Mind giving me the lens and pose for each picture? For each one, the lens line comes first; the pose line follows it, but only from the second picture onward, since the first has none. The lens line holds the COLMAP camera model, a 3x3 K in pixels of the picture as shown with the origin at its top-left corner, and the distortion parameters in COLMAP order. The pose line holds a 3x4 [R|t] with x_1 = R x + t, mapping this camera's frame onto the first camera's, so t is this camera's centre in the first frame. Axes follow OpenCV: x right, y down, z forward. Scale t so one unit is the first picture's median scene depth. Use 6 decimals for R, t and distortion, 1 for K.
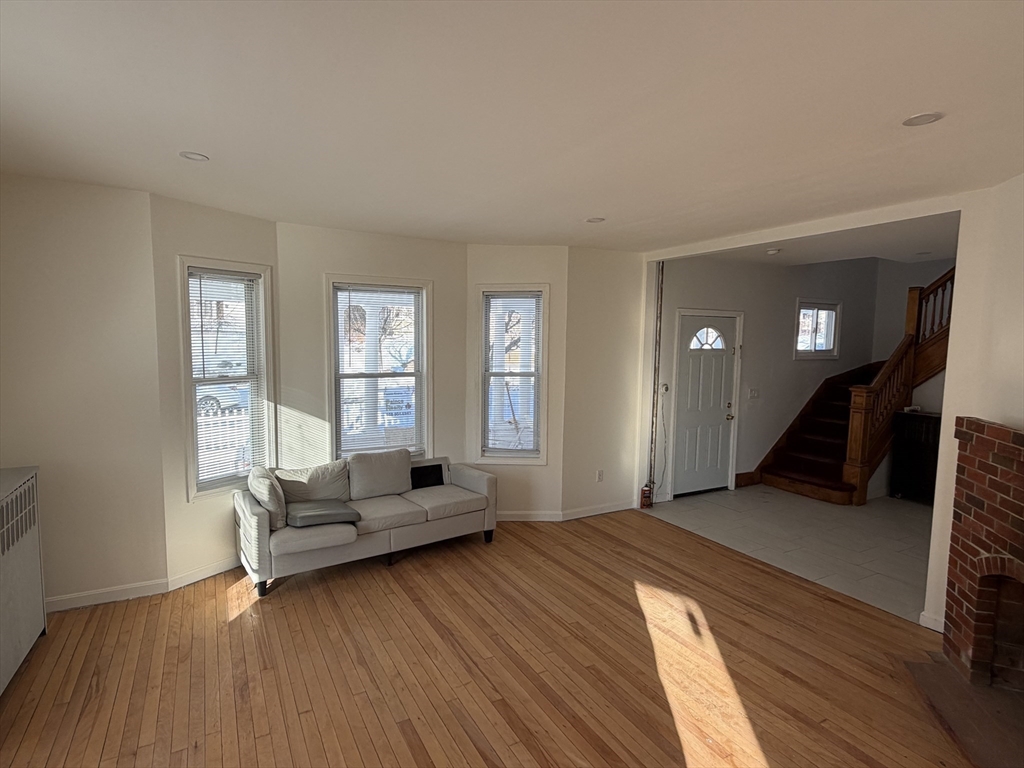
lens RADIAL K [[549.6, 0, 506.0], [0, 549.6, 386.2], [0, 0, 1]] dist [-0.001772, 0.000139]
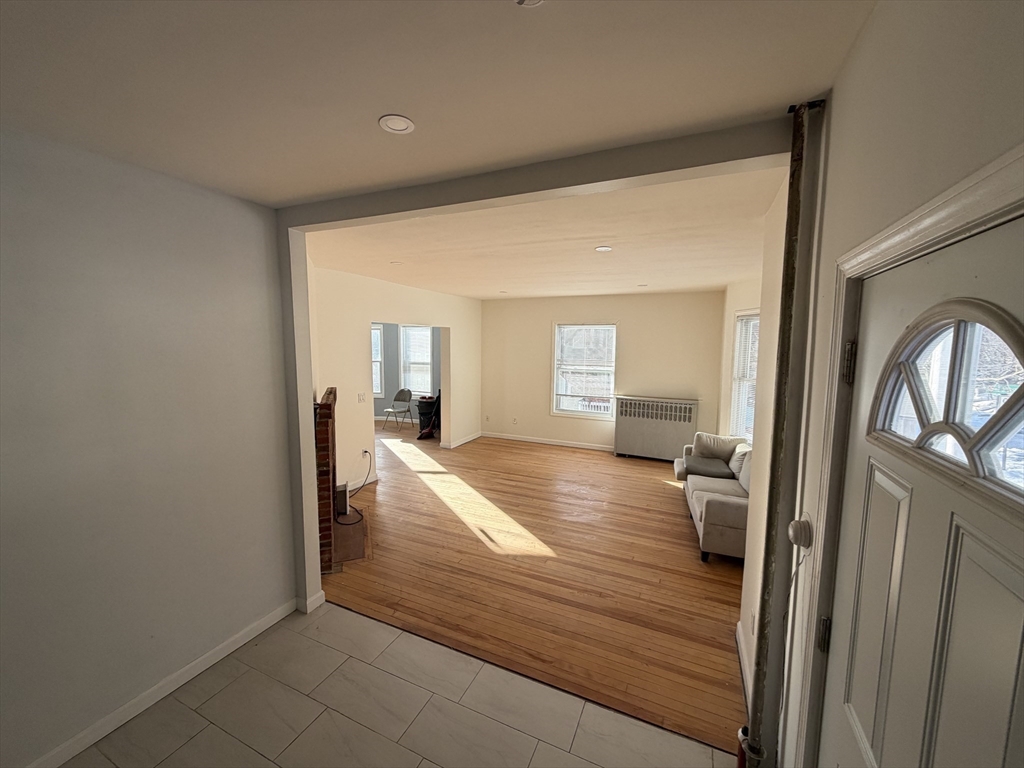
lens RADIAL K [[407.4, 0, 512.0], [0, 407.4, 384.0], [0, 0, 1]] dist [-0.000408, -0.000283]
pose [[-0.795741, 0.038927, -0.604384, 0.640460], [-0.076193, 0.983569, 0.163666, -0.119130], [0.600825, 0.176285, -0.779701, 1.234836]]
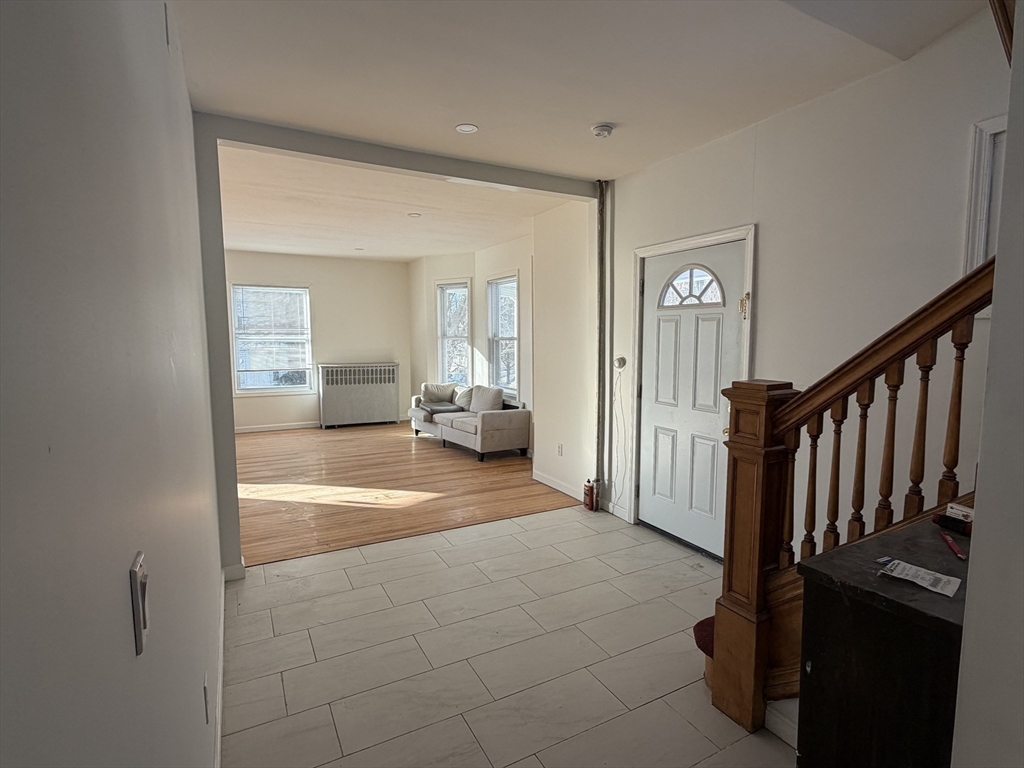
lens RADIAL K [[511.0, 0, 512.0], [0, 511.0, 384.0], [0, 0, 1]] dist [0.000979, -0.000046]
pose [[-0.001071, 0.083224, -0.996530, 1.128841], [-0.090635, 0.992421, 0.082978, -0.013656], [0.995884, 0.090409, 0.006480, 0.990126]]
